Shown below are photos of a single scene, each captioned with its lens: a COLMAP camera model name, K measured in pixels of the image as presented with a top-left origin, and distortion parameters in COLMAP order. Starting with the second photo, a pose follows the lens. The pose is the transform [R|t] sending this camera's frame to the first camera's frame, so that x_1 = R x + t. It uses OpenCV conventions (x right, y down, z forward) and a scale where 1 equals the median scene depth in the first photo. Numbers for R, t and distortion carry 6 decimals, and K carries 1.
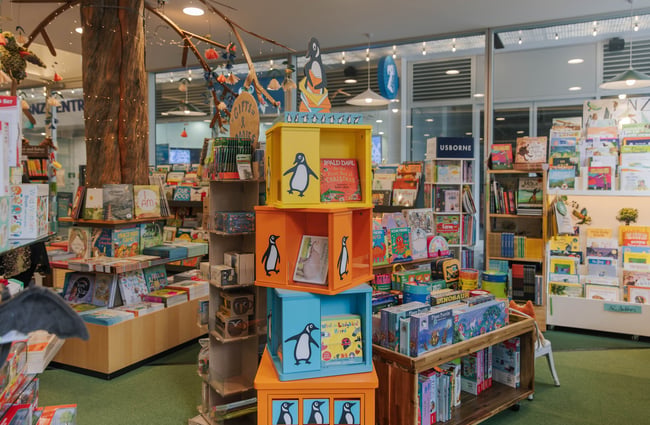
lens RADIAL K [[496.5, 0, 333.7], [0, 496.5, 188.8], [0, 0, 1]] dist [0.006128, 0.001356]
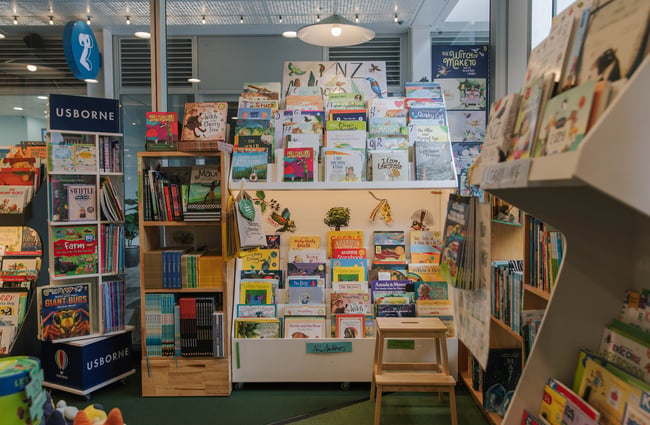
lens RADIAL K [[466.0, 0, 325.2], [0, 466.0, 211.4], [0, 0, 1]] dist [-0.005984, 0.001498]
pose [[0.901857, -0.025192, 0.431300, 0.272275], [0.015450, 0.999541, 0.026076, 0.026305], [-0.431759, -0.016853, 0.901832, 0.377316]]
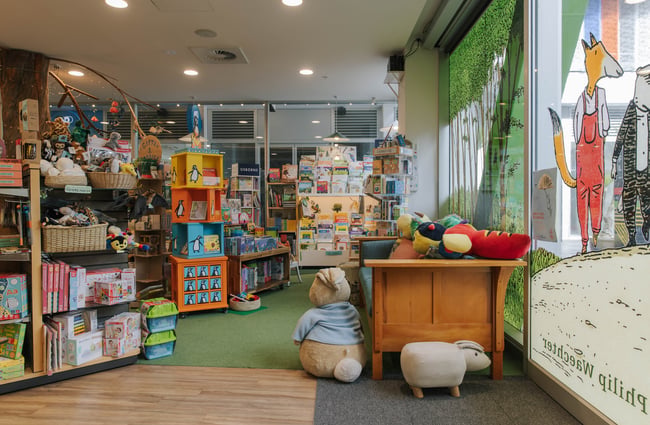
lens RADIAL K [[466.0, 0, 325.9], [0, 466.0, 213.5], [0, 0, 1]] dist [-0.005984, 0.001498]
pose [[0.907924, -0.010394, 0.419007, -0.203075], [0.013422, 0.999901, -0.004280, 0.084114], [-0.418921, 0.009510, 0.907973, -0.614330]]
